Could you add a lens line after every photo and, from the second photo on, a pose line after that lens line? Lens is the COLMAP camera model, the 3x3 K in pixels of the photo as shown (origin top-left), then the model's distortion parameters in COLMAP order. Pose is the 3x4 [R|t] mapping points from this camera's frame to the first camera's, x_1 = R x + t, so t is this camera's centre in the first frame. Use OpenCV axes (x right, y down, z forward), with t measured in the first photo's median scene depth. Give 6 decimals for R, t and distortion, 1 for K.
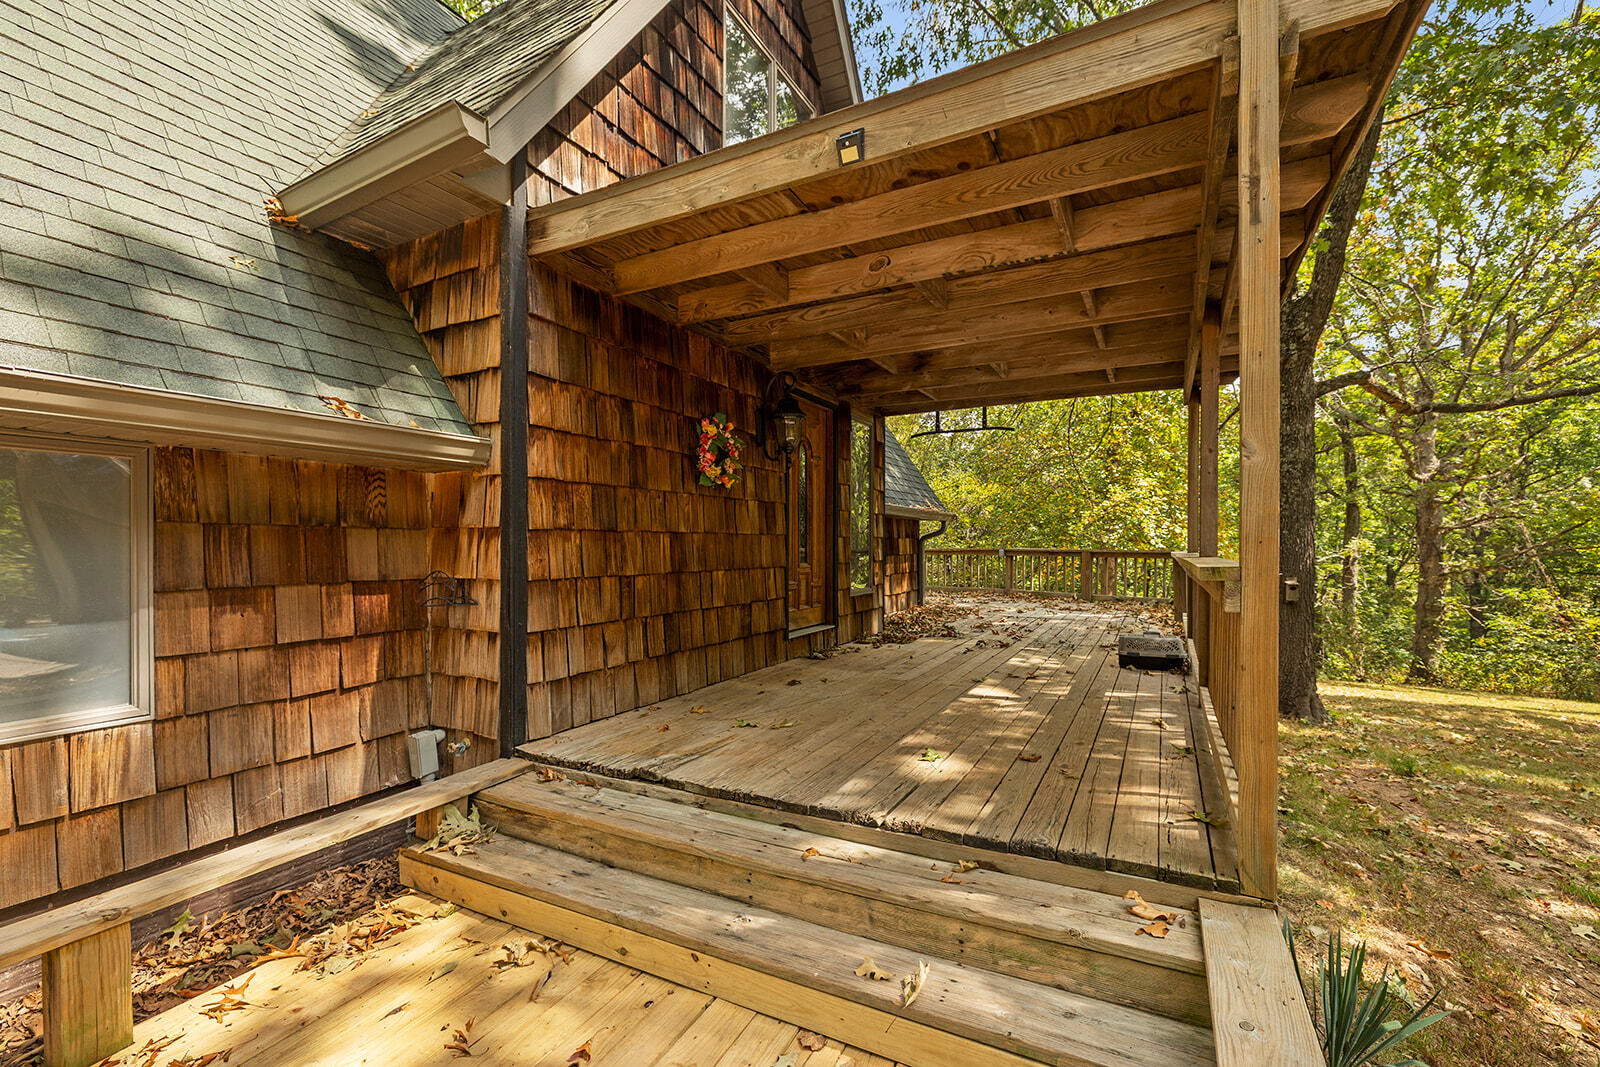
lens RADIAL K [[680.8, 0, 800.0], [0, 680.8, 533.5], [0, 0, 1]] dist [0.001180, 0.000150]
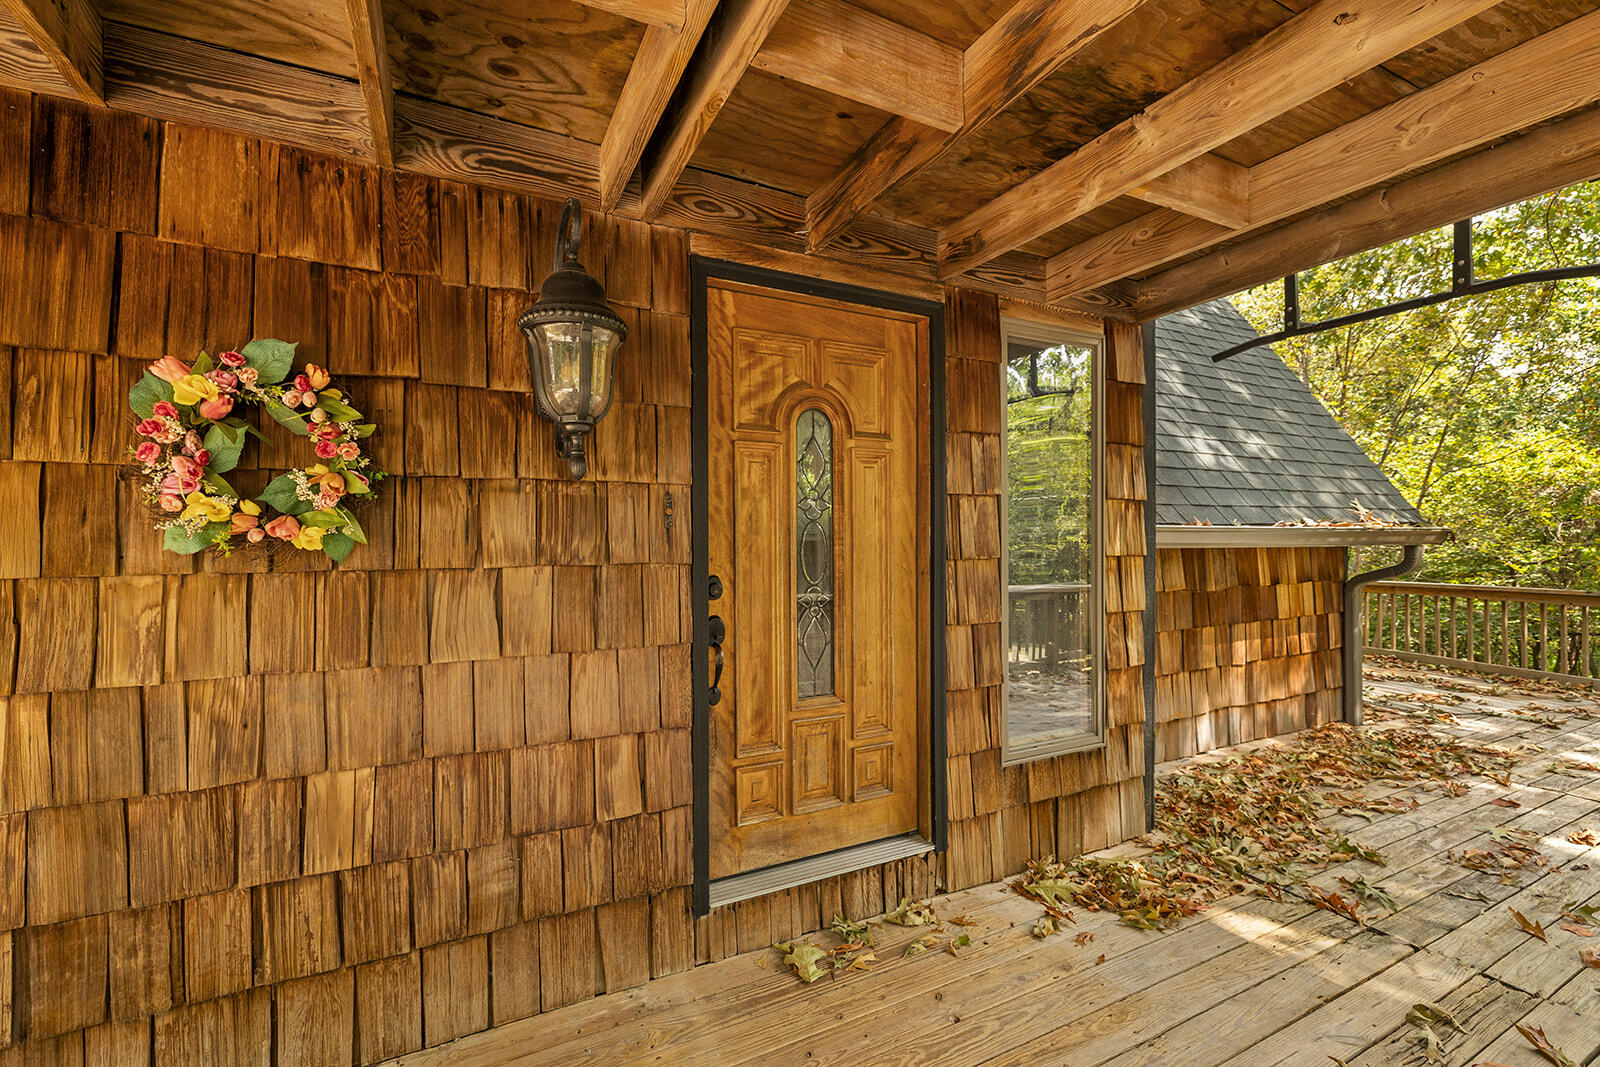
lens RADIAL K [[680.8, 0, 800.0], [0, 680.8, 533.5], [0, 0, 1]] dist [0.001180, 0.000150]
pose [[0.819499, 0.001405, -0.573078, 0.229605], [0.006486, 0.999910, 0.011726, -0.059352], [0.573043, -0.013326, 0.819417, 0.656457]]
